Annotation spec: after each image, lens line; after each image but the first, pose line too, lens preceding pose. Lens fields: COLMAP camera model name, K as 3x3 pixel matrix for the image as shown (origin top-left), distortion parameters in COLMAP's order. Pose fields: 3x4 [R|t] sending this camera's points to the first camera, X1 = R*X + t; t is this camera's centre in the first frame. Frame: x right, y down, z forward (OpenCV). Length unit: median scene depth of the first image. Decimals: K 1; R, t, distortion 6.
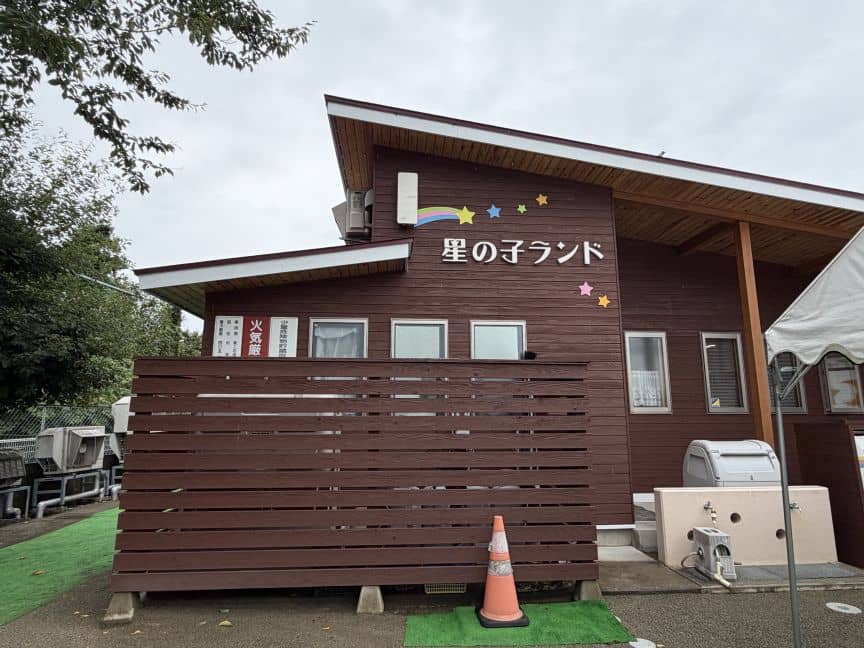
lens RADIAL K [[502.6, 0, 432.0], [0, 502.6, 324.0], [0, 0, 1]] dist [-0.005147, 0.002231]
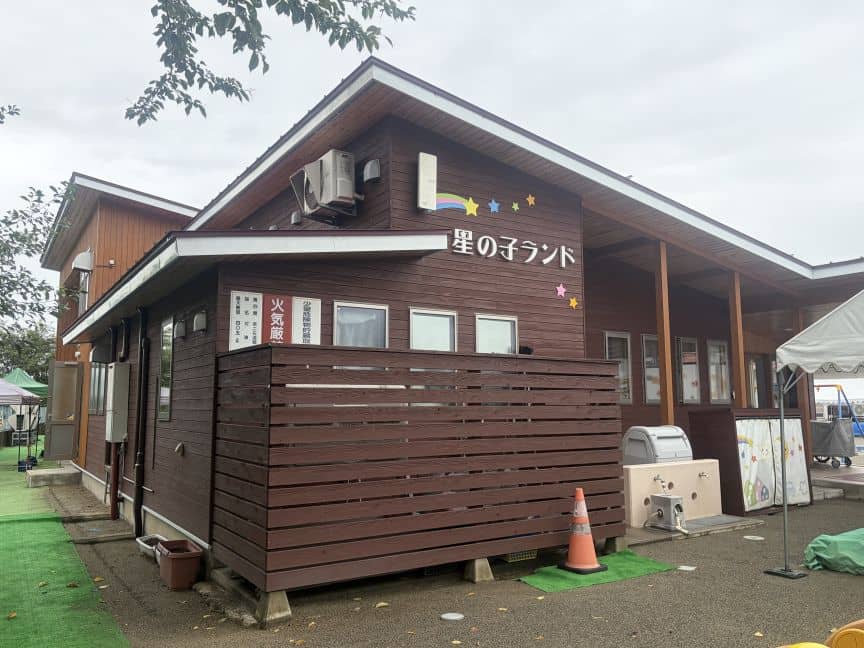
lens RADIAL K [[669.8, 0, 432.0], [0, 669.8, 324.0], [0, 0, 1]] dist [0.008023, -0.004291]
pose [[0.876714, 0.054542, 0.477910, -0.650343], [-0.080700, 0.996146, 0.034355, -0.025464], [-0.474195, -0.068686, 0.877737, -0.147099]]
